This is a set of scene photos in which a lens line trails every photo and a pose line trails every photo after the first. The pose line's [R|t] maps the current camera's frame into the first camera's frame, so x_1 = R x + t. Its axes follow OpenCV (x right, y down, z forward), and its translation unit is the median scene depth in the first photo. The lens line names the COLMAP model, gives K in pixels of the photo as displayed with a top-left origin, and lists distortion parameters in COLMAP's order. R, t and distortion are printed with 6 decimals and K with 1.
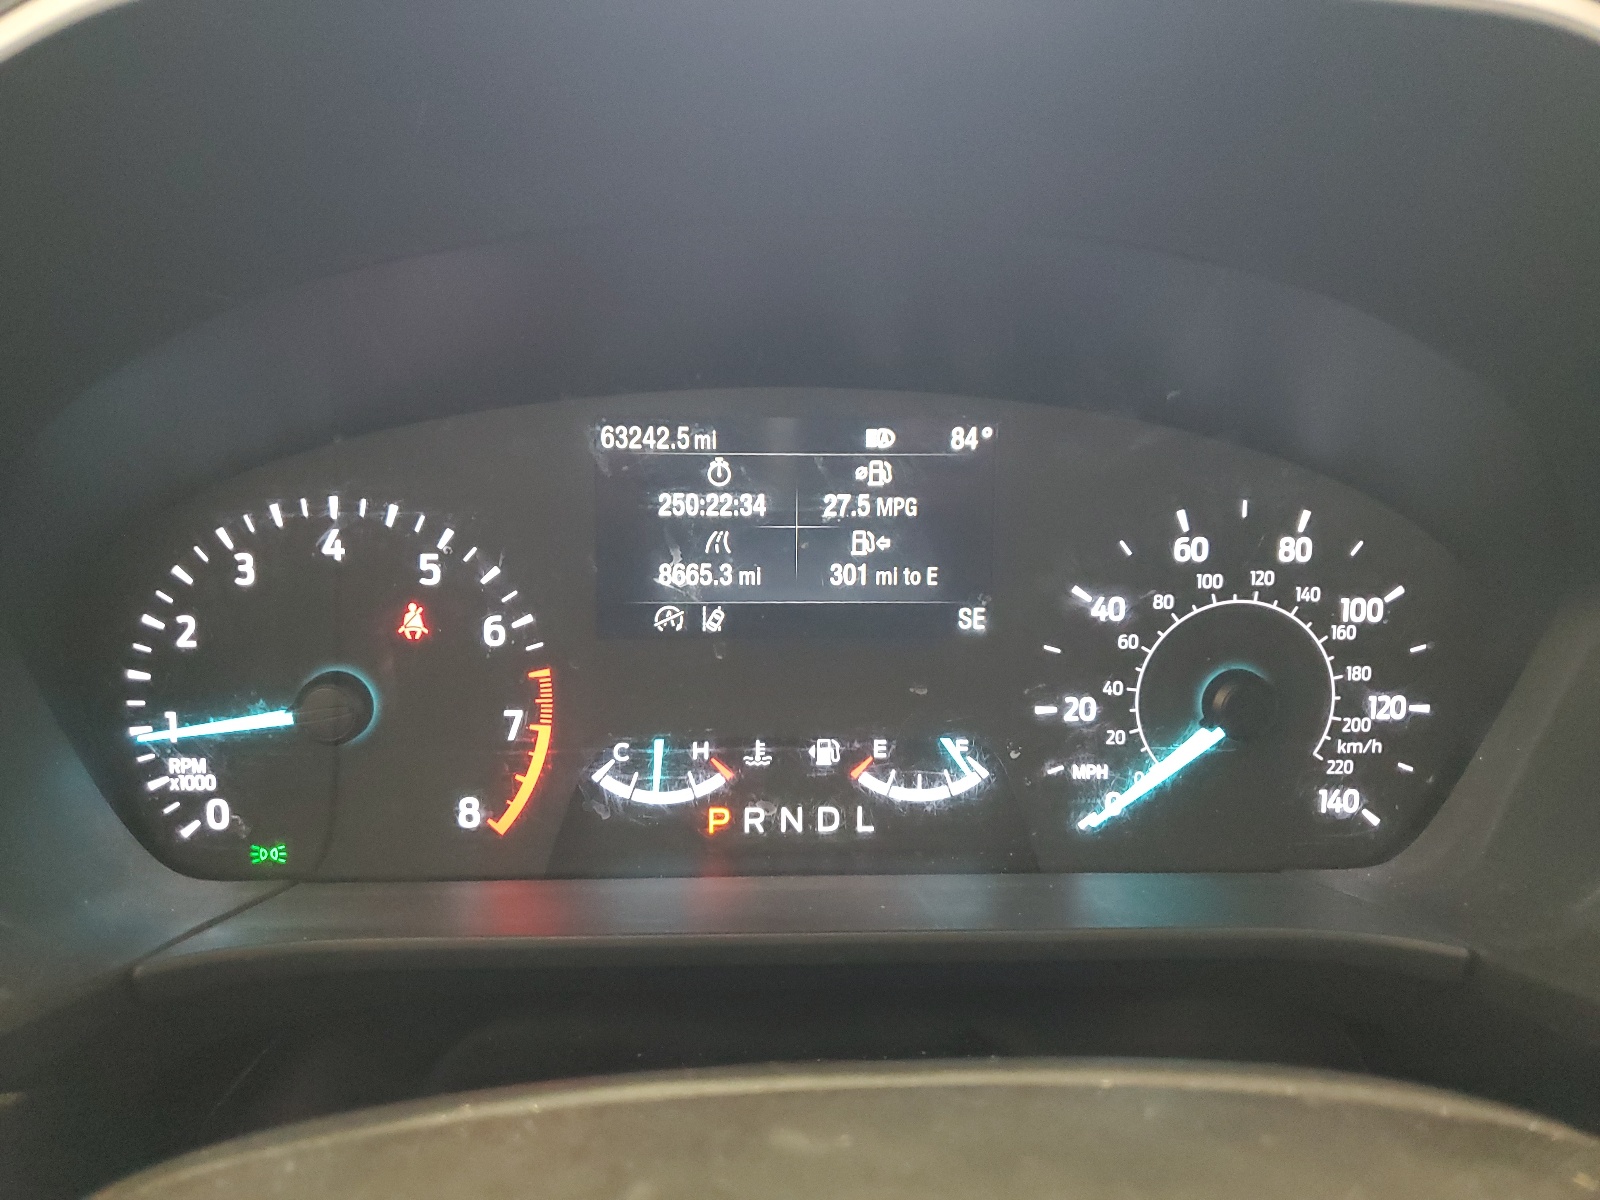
lens RADIAL K [[1203.1, 0, 797.9], [0, 1203.1, 597.2], [0, 0, 1]] dist [0.000808, 0.000606]
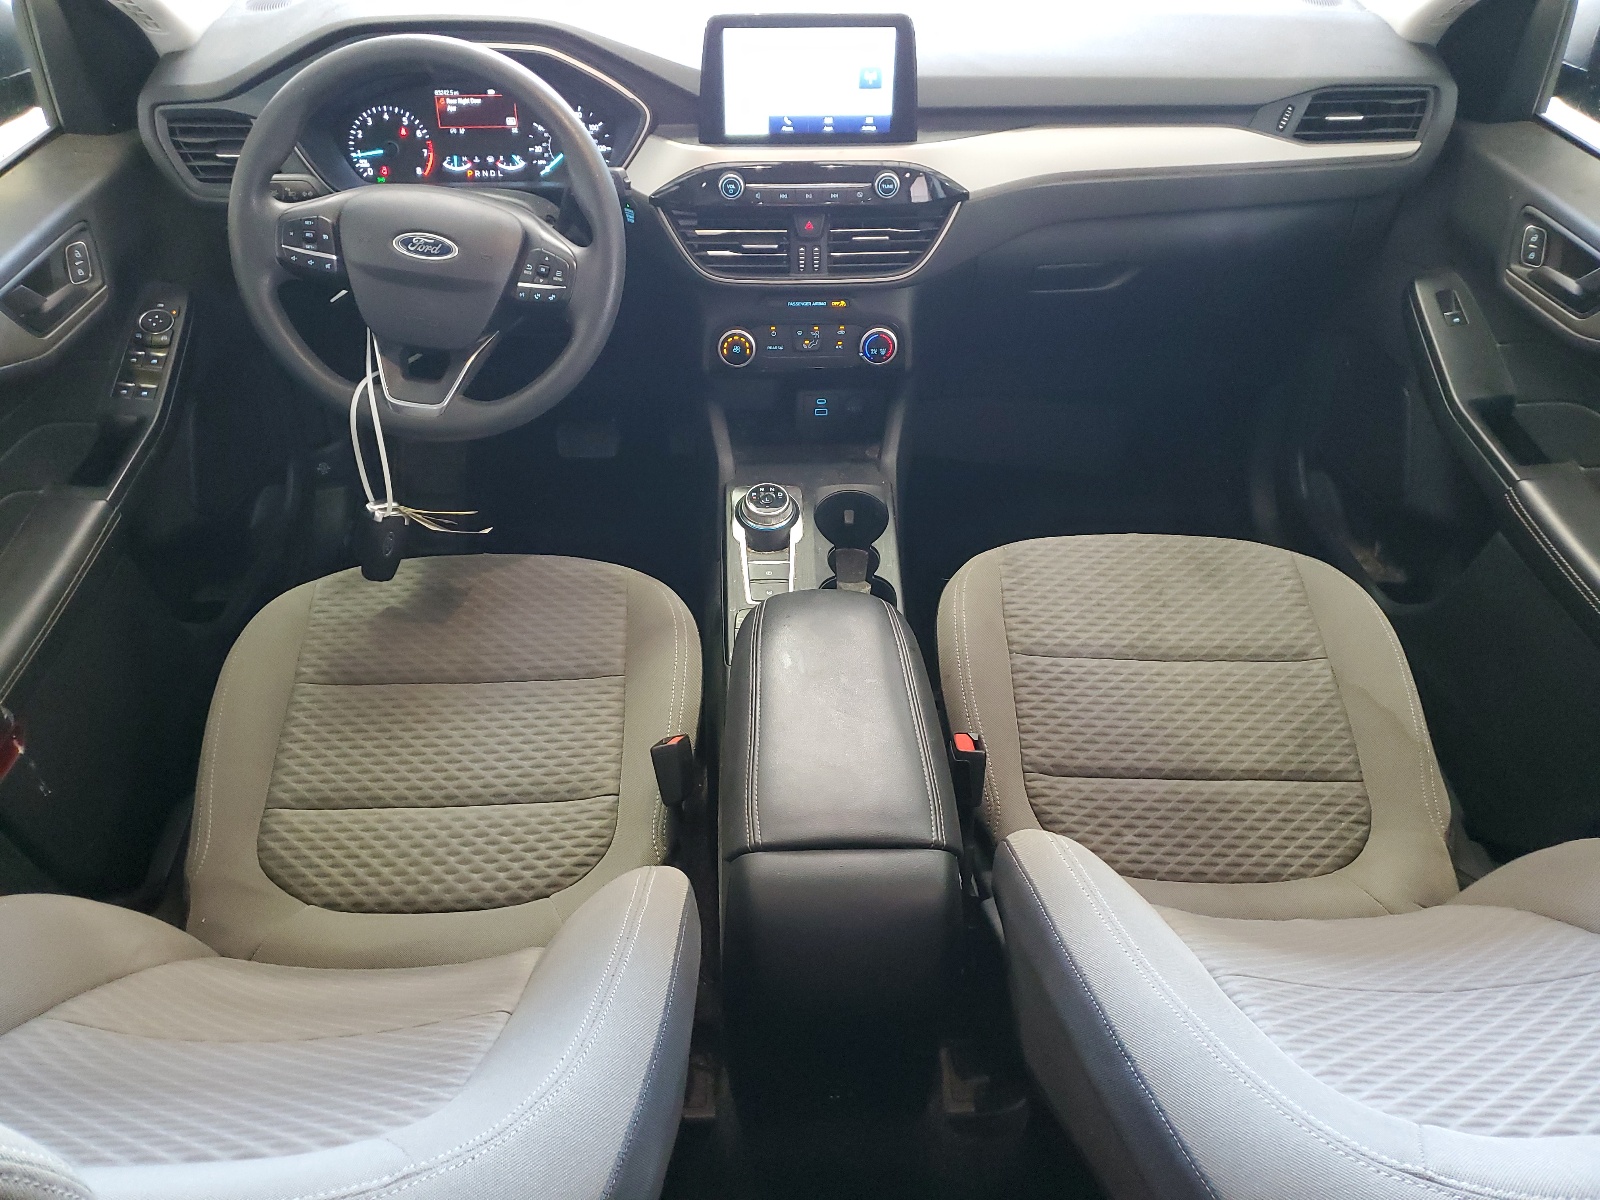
lens RADIAL K [[1203.1, 0, 807.7], [0, 1203.1, 597.9], [0, 0, 1]] dist [0.000808, 0.000606]
pose [[0.999189, -0.019931, 0.034989, 1.152475], [0.004125, 0.915002, 0.403428, -0.217087], [-0.040055, -0.402957, 0.914342, -4.433691]]
